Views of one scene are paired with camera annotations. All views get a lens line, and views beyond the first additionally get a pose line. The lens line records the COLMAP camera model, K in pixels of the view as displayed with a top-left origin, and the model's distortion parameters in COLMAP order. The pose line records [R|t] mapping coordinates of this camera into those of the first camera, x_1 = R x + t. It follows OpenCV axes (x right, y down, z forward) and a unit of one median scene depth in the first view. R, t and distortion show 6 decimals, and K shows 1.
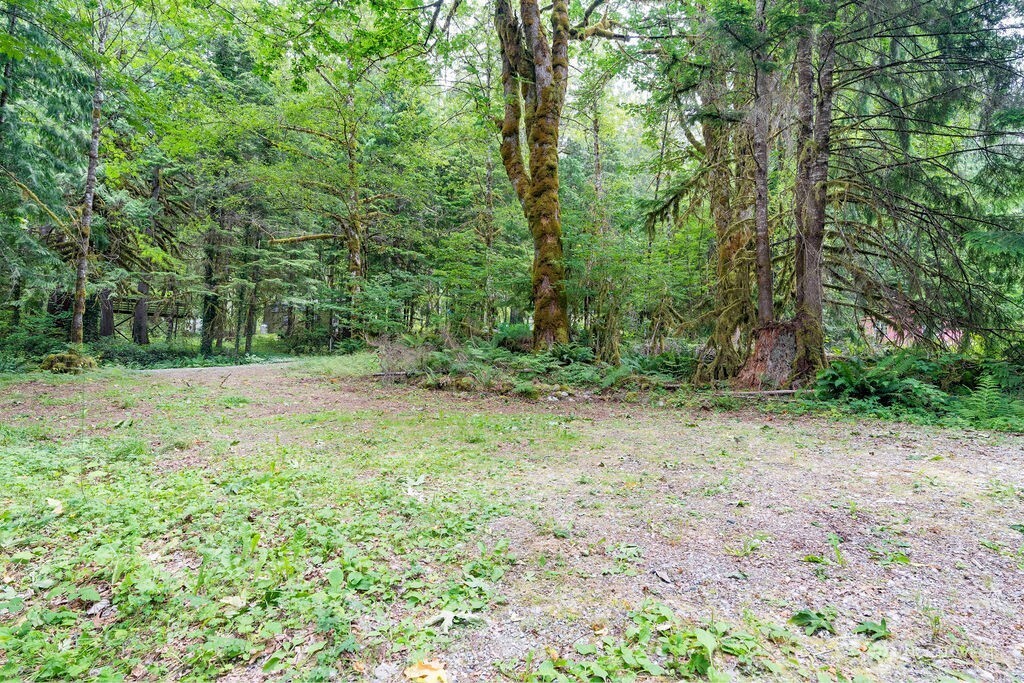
lens RADIAL K [[542.6, 0, 513.7], [0, 542.6, 335.6], [0, 0, 1]] dist [0.001124, 0.001088]
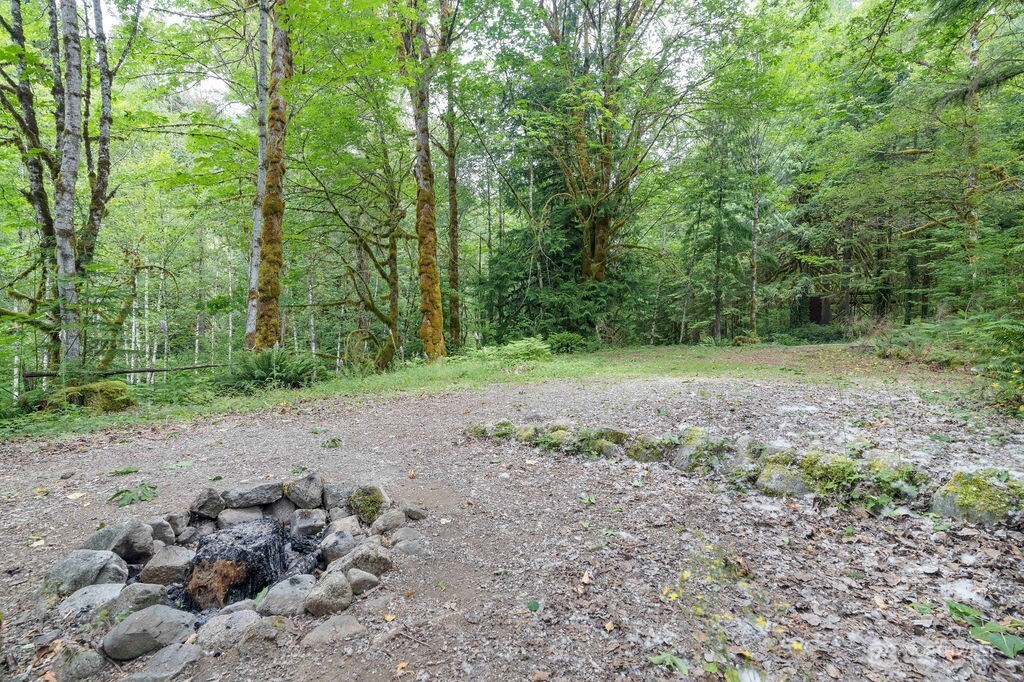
lens RADIAL K [[460.3, 0, 515.6], [0, 460.3, 338.3], [0, 0, 1]] dist [-0.003408, 0.000083]
pose [[0.189529, -0.021980, -0.981629, 0.583252], [0.061453, 0.998055, -0.010483, 0.012415], [0.979950, -0.058338, 0.190511, -0.022914]]
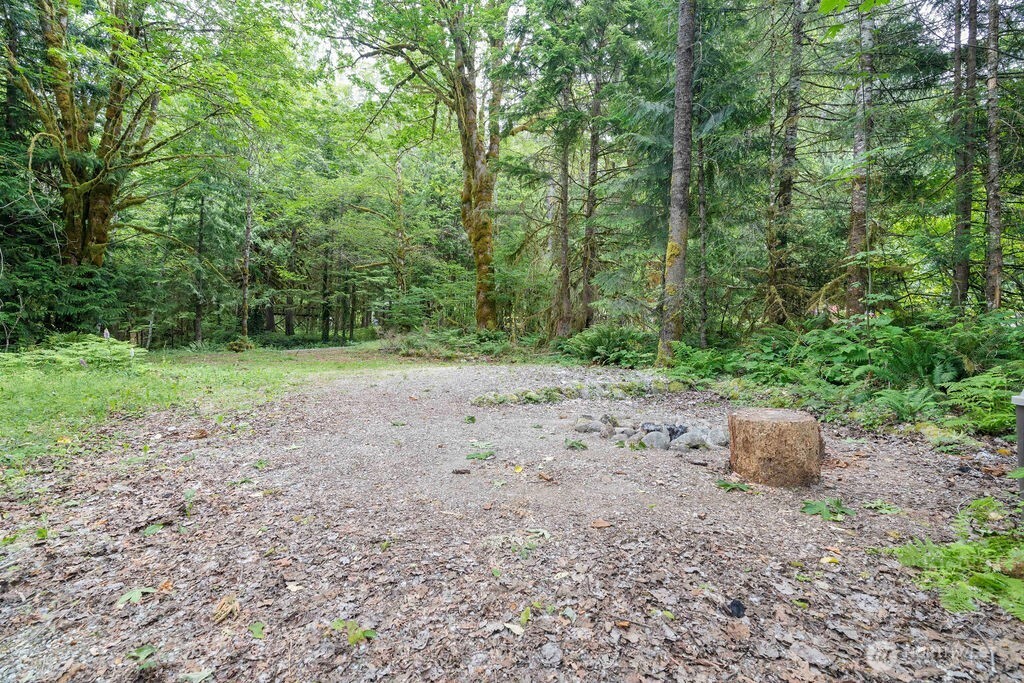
lens RADIAL K [[460.3, 0, 515.6], [0, 460.3, 338.8], [0, 0, 1]] dist [-0.003408, 0.000083]
pose [[0.982423, -0.020380, -0.185552, 0.406707], [0.027225, 0.999037, 0.034414, -0.003029], [0.184672, -0.038861, 0.982032, -0.364966]]
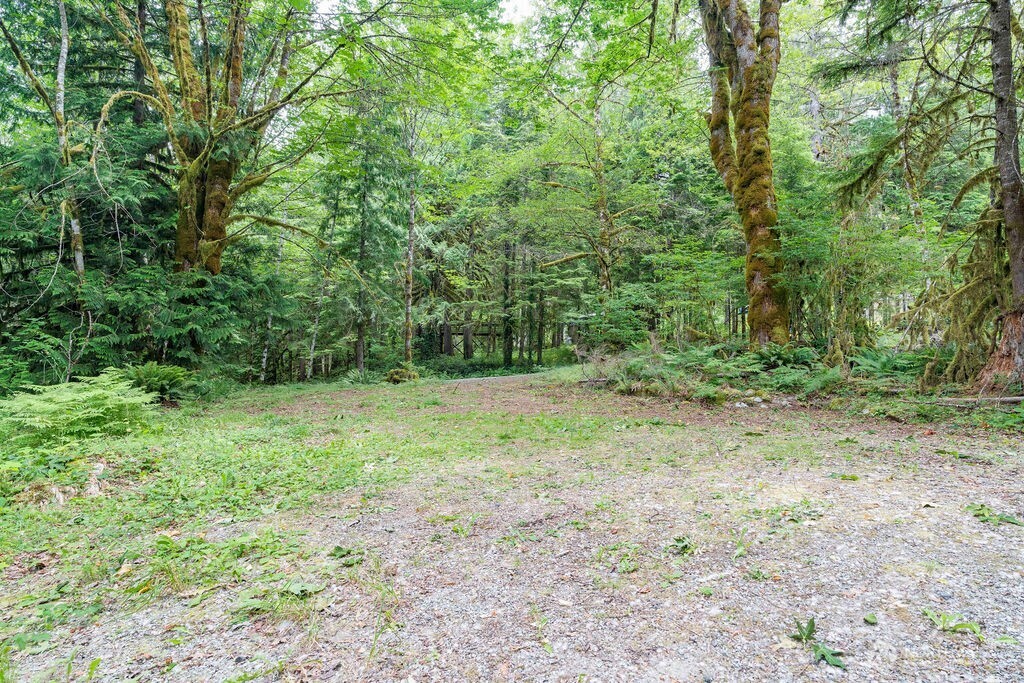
lens RADIAL K [[542.6, 0, 513.7], [0, 542.6, 335.6], [0, 0, 1]] dist [0.001124, 0.001088]
pose [[0.835339, -0.059574, -0.546498, 0.201786], [0.054393, 0.998190, -0.025671, 0.000067], [0.547038, -0.008282, 0.837067, 0.003628]]
